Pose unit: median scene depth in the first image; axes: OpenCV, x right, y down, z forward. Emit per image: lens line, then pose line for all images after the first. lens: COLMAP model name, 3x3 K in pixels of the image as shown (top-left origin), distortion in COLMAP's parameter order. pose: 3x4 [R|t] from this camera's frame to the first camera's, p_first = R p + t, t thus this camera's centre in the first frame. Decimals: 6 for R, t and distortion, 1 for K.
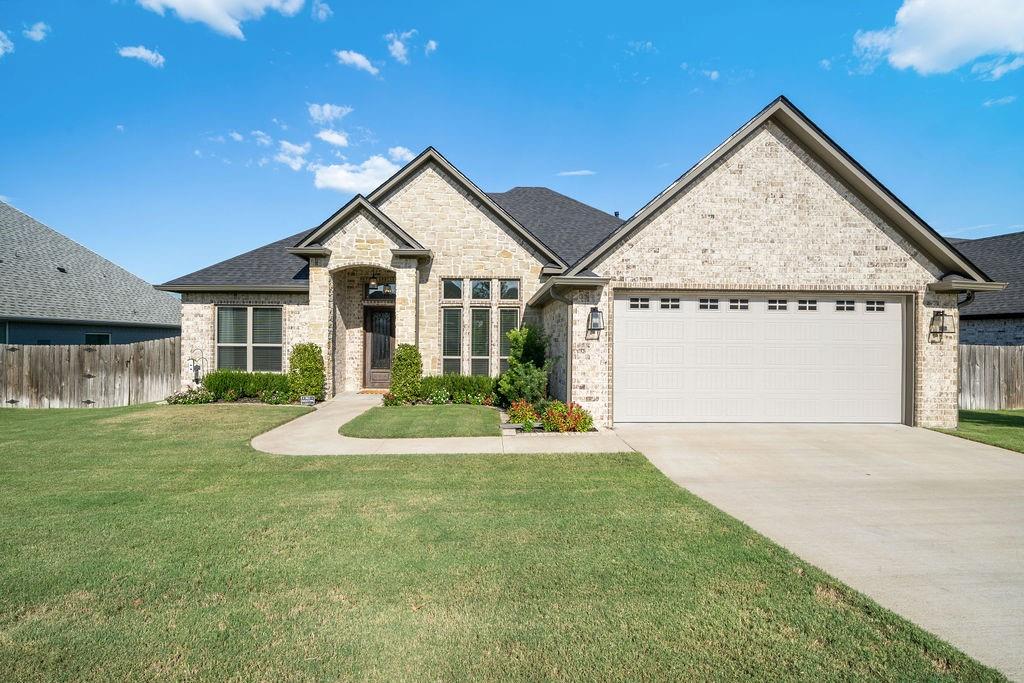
lens RADIAL K [[507.6, 0, 510.8], [0, 507.6, 344.0], [0, 0, 1]] dist [0.000966, 0.000700]
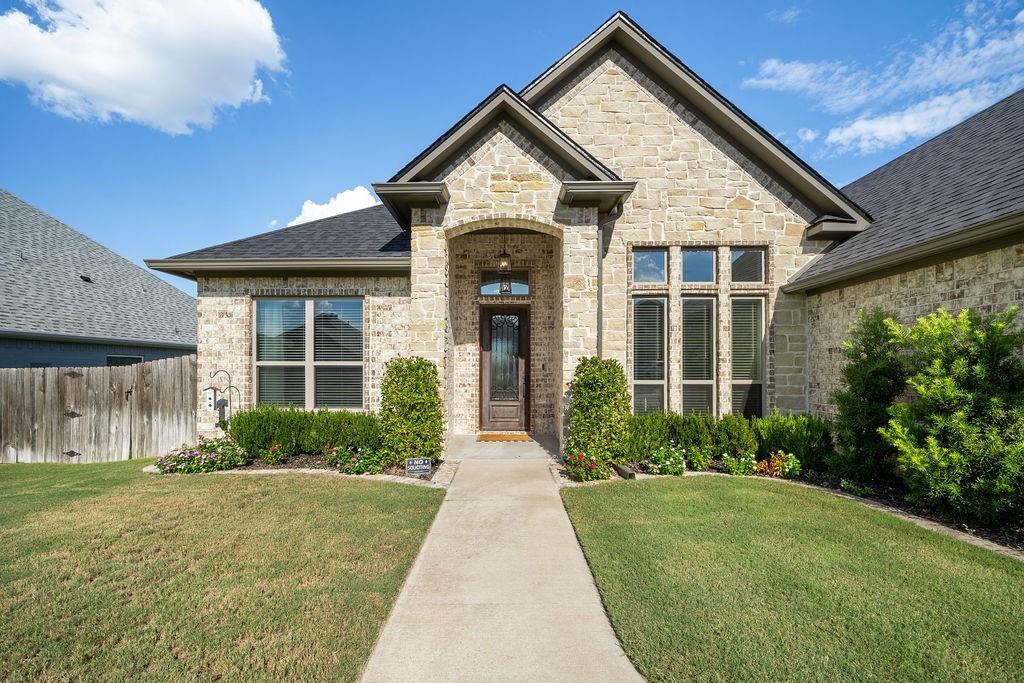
lens RADIAL K [[432.0, 0, 515.5], [0, 432.0, 370.2], [0, 0, 1]] dist [-0.000328, -0.000519]
pose [[0.999181, -0.007386, -0.039790, -0.251627], [0.007170, 0.999959, -0.005563, 0.014060], [0.039829, 0.005273, 0.999193, 0.501153]]
